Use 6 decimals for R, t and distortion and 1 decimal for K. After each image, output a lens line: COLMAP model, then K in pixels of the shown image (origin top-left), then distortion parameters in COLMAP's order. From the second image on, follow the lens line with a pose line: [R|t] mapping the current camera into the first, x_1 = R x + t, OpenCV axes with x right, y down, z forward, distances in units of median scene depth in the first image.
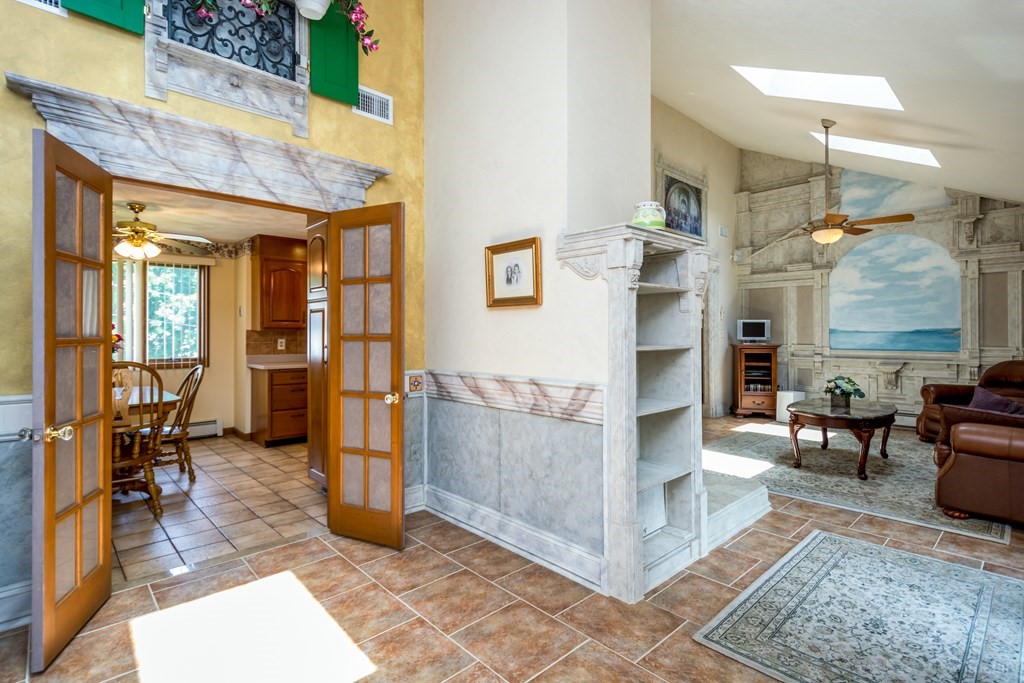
lens RADIAL K [[488.9, 0, 517.1], [0, 488.9, 336.5], [0, 0, 1]] dist [0.001777, -0.000588]
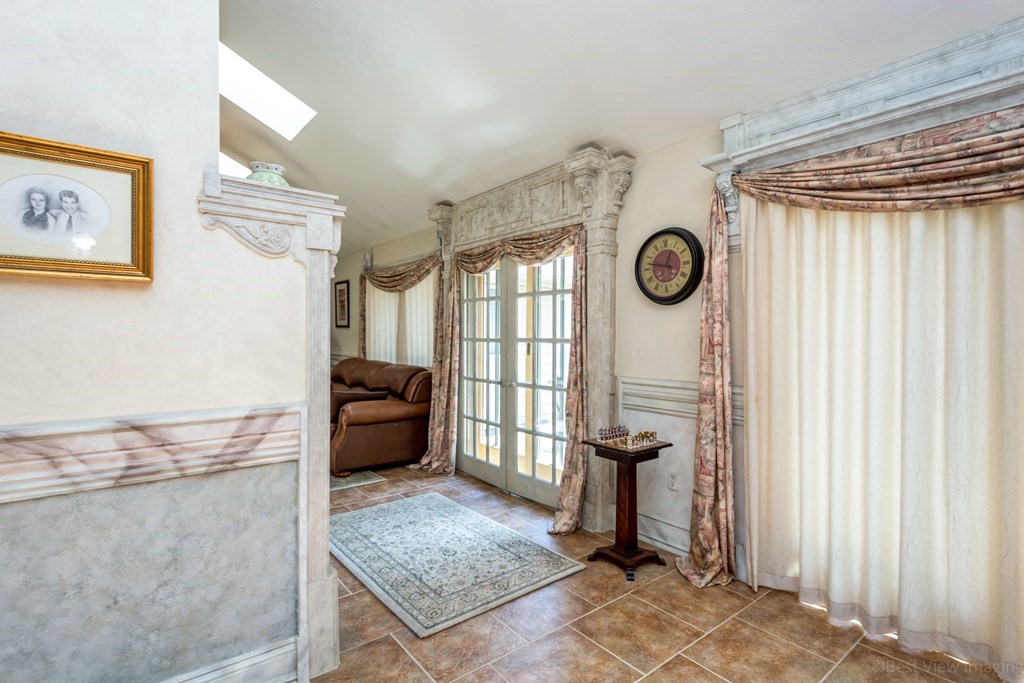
lens RADIAL K [[501.6, 0, 512.0], [0, 501.6, 341.5], [0, 0, 1]] dist [-0.005215, -0.001004]
pose [[0.075758, -0.010123, 0.997075, -0.481452], [0.002744, 0.999947, 0.009944, -0.002896], [-0.997122, 0.001983, 0.075782, 0.543085]]
